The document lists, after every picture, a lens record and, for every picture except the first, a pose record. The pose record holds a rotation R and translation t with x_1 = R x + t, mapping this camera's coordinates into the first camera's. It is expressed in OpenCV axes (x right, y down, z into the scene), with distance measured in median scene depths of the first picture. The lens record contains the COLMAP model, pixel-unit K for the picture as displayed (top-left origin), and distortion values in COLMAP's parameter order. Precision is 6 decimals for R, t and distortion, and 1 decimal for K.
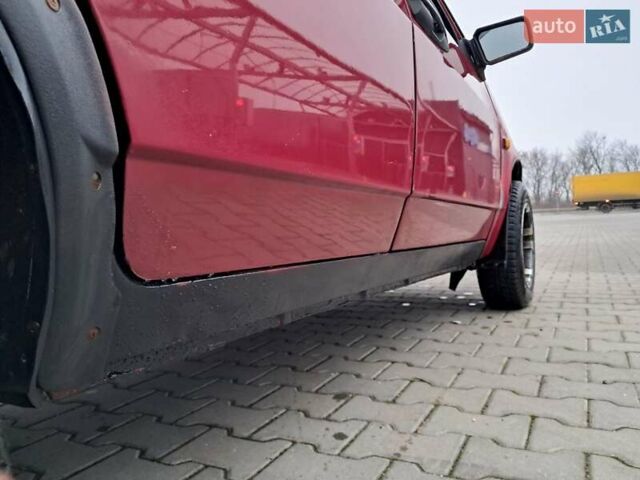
lens RADIAL K [[500.6, 0, 338.0], [0, 500.6, 234.2], [0, 0, 1]] dist [0.007584, -0.002699]
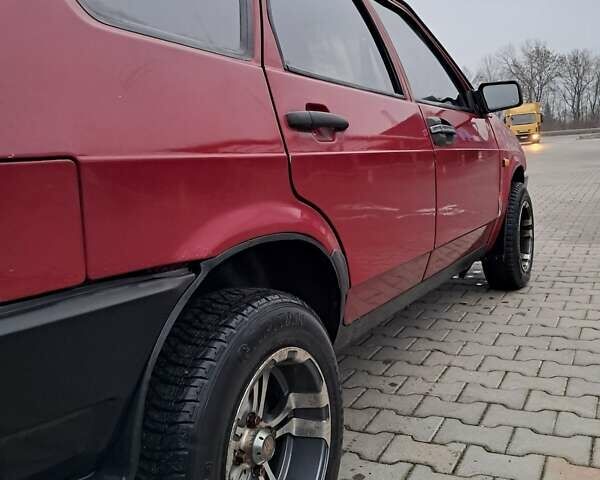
lens RADIAL K [[625.1, 0, 326.1], [0, 625.1, 237.3], [0, 0, 1]] dist [0.019538, 0.000000]
pose [[0.999788, -0.020516, -0.001522, -0.152977], [0.020552, 0.992821, 0.117830, -0.258440], [-0.000907, -0.117837, 0.993033, -0.777856]]
